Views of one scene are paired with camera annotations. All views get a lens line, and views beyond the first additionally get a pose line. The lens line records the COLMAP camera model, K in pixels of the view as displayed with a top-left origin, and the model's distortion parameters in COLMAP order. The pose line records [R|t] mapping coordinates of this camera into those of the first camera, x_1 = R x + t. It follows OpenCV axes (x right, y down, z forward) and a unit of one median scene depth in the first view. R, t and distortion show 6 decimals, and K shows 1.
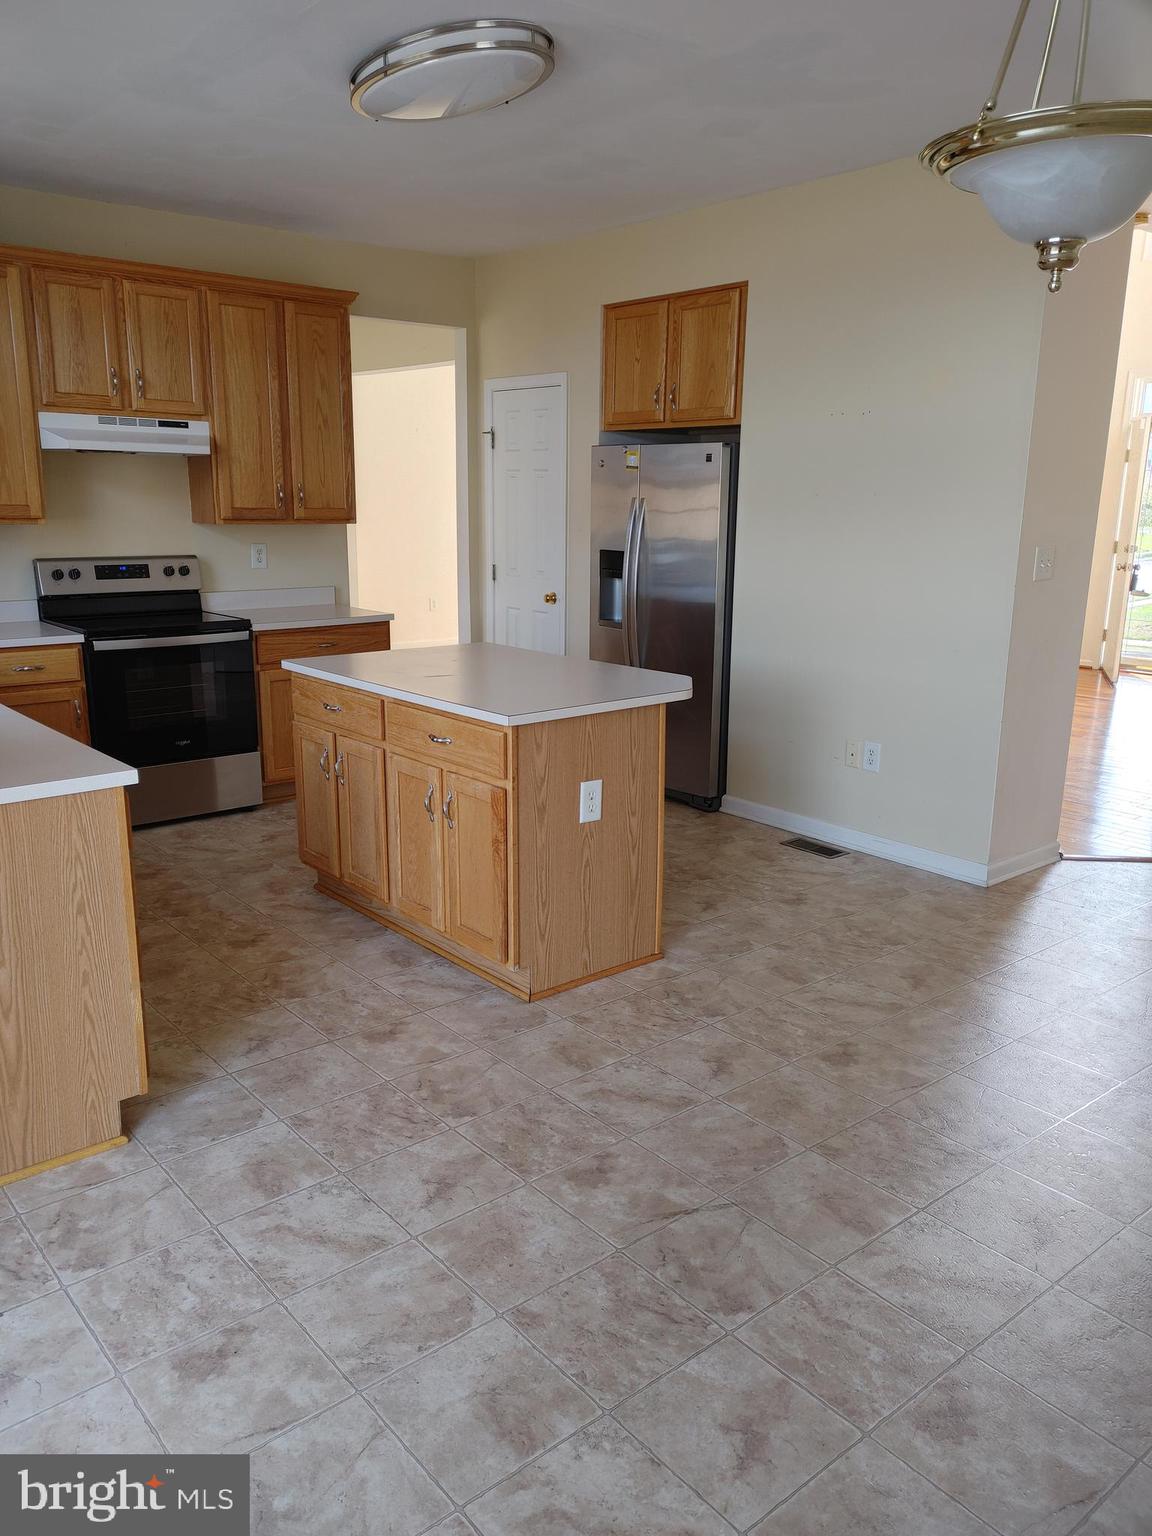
lens RADIAL K [[1163.8, 0, 551.3], [0, 1163.8, 781.4], [0, 0, 1]] dist [0.069764, -0.047660]
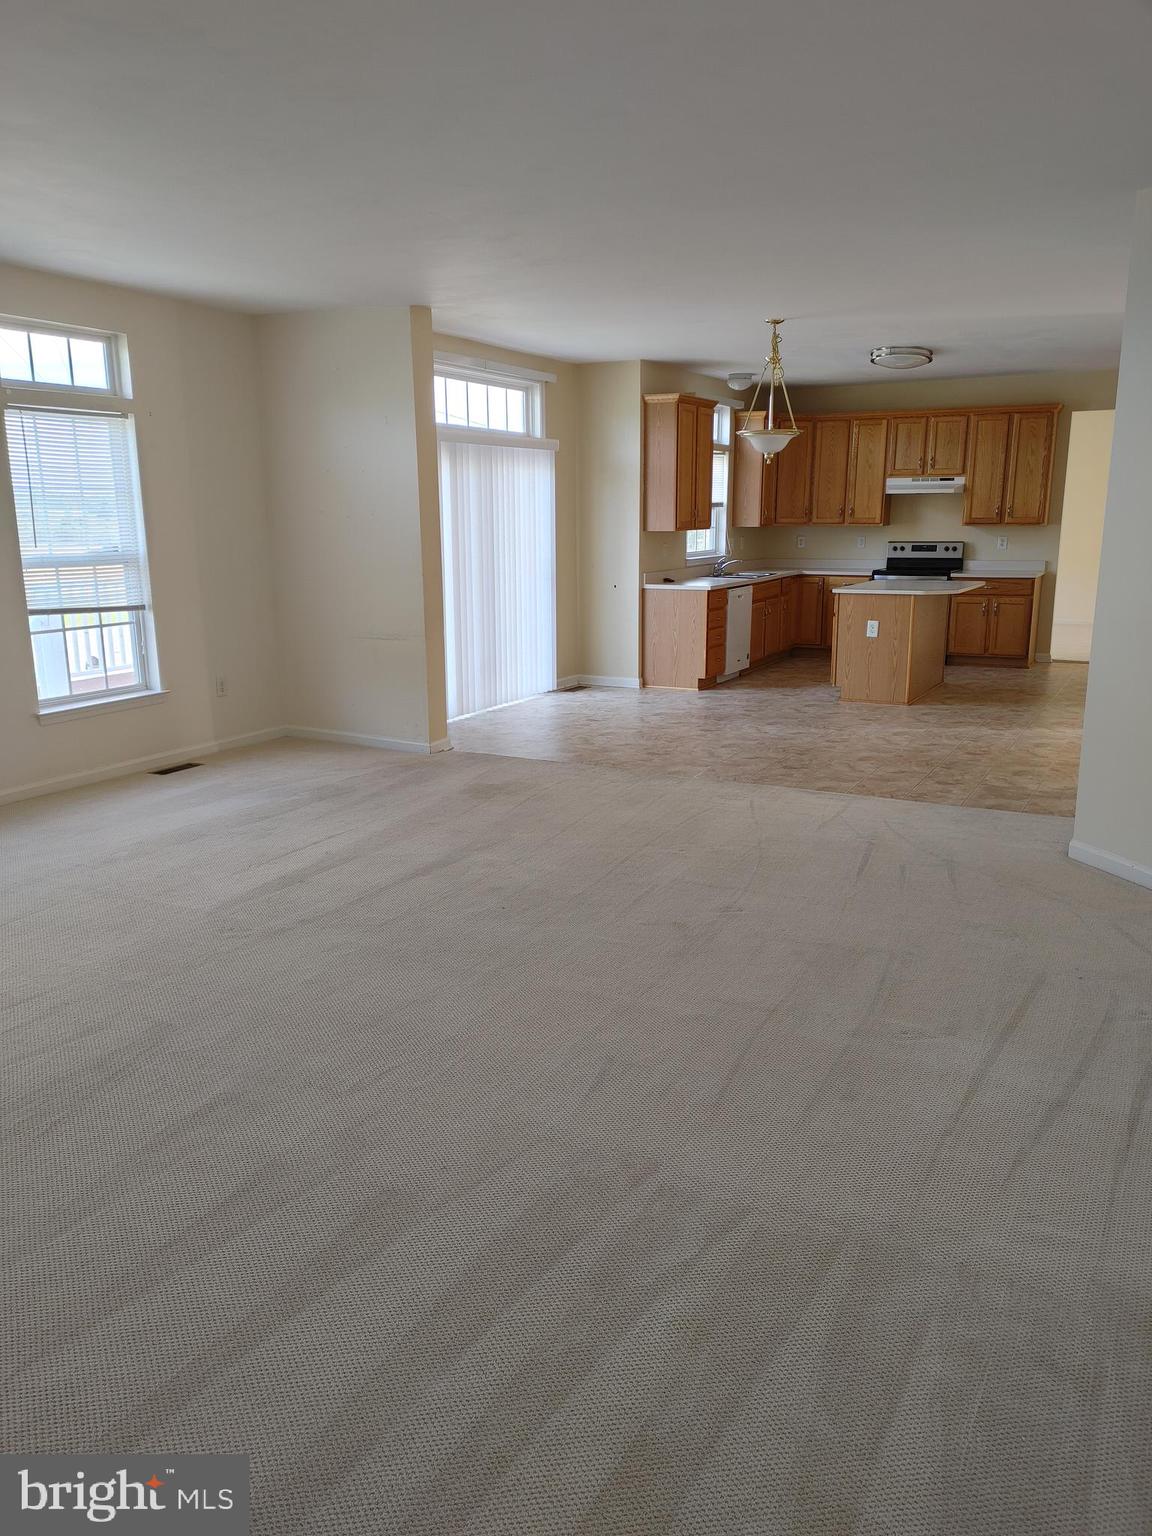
lens RADIAL K [[1163.8, 0, 568.5], [0, 1163.8, 782.1], [0, 0, 1]] dist [0.069764, -0.047660]
pose [[0.384702, 0.200811, -0.900932, 1.496481], [-0.213977, 0.968862, 0.124583, 0.114782], [0.897897, 0.144851, 0.415692, -0.441433]]
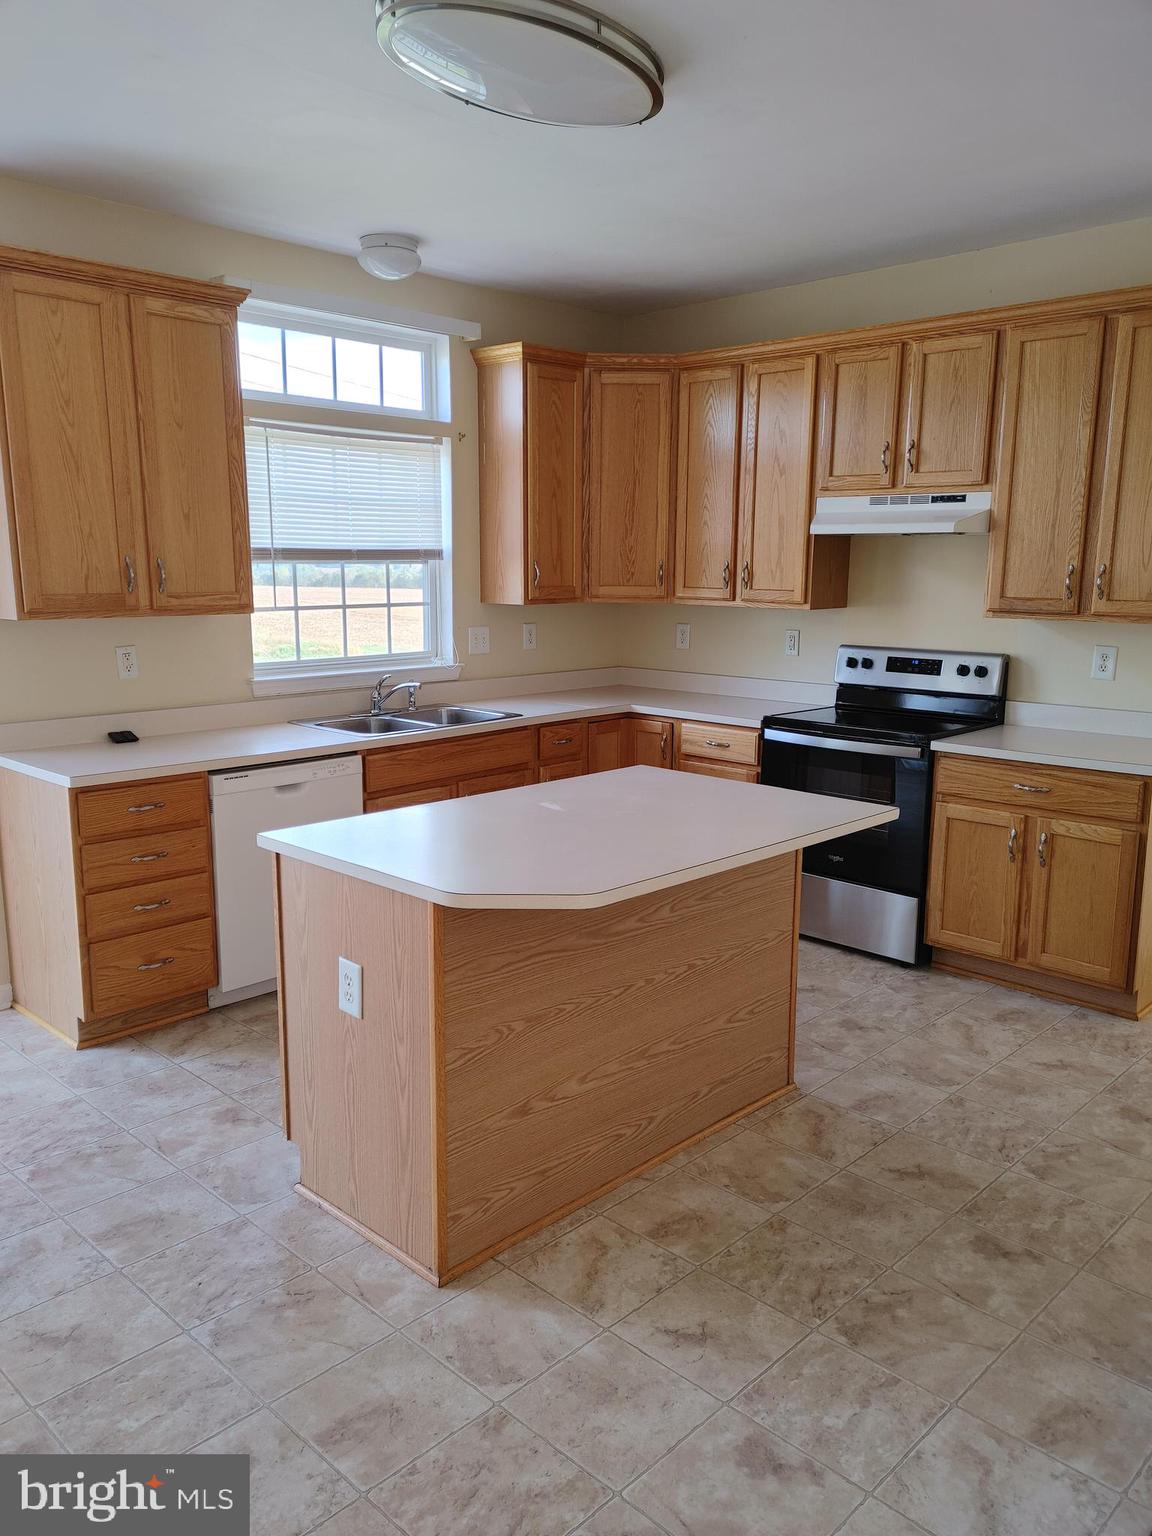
lens RADIAL K [[1163.8, 0, 572.4], [0, 1163.8, 773.3], [0, 0, 1]] dist [0.069764, -0.047660]
pose [[0.116749, 0.173848, -0.977828, 0.516213], [-0.243985, 0.959409, 0.141442, -0.173244], [0.962726, 0.222062, 0.154426, 0.674790]]
